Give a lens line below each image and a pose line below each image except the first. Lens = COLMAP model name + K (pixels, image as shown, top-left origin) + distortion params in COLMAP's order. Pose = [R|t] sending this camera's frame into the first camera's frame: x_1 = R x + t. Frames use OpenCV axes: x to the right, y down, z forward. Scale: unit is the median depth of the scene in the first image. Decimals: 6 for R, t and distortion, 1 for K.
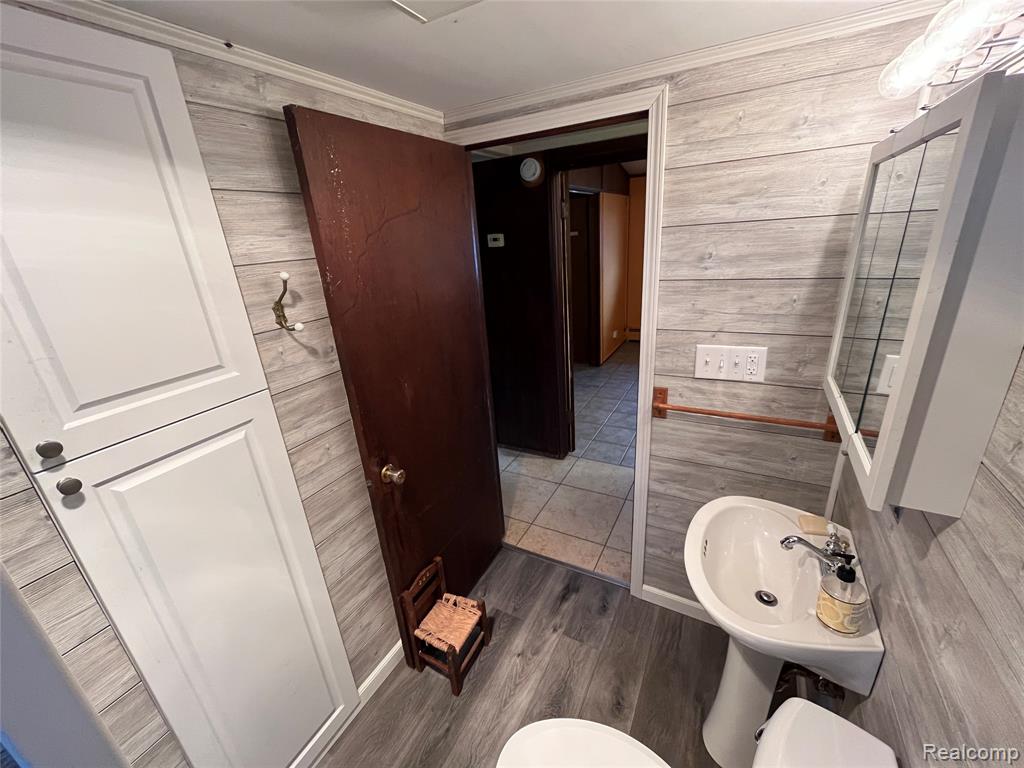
lens RADIAL K [[413.3, 0, 511.5], [0, 413.3, 384.7], [0, 0, 1]] dist [-0.001337, -0.000632]
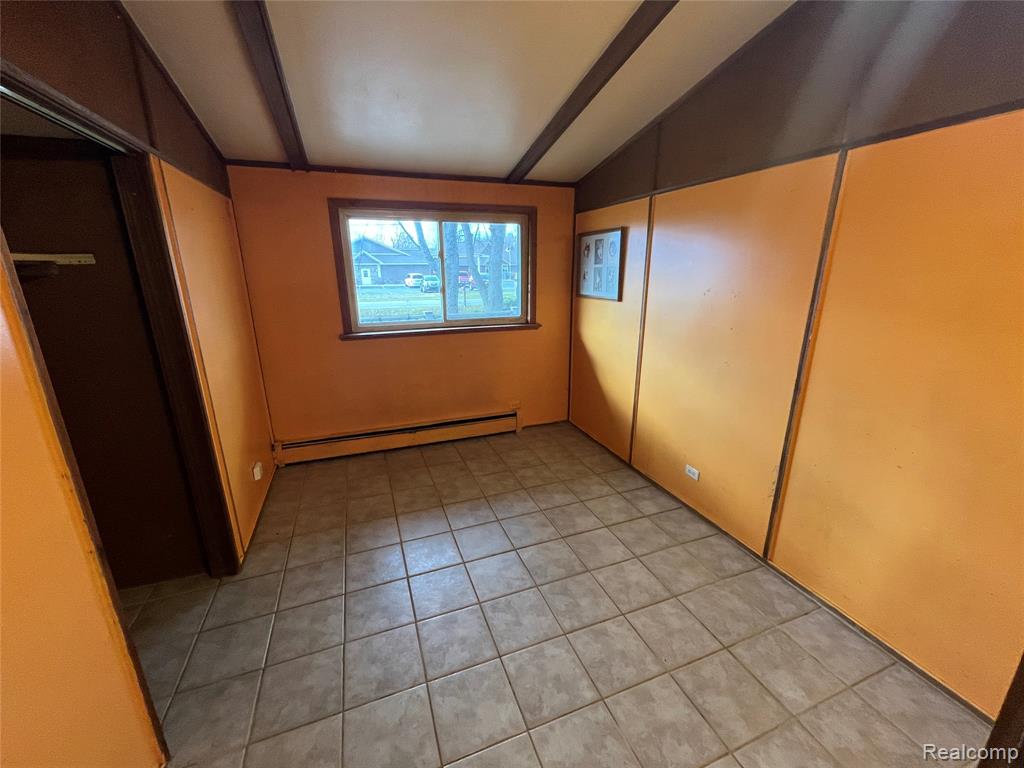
lens RADIAL K [[413.3, 0, 513.9], [0, 413.3, 382.0], [0, 0, 1]] dist [-0.001337, -0.000632]
pose [[0.649007, -0.138074, 0.748148, 0.107963], [0.217055, 0.976126, -0.008143, -0.168154], [-0.729162, 0.167674, 0.663482, 0.487240]]
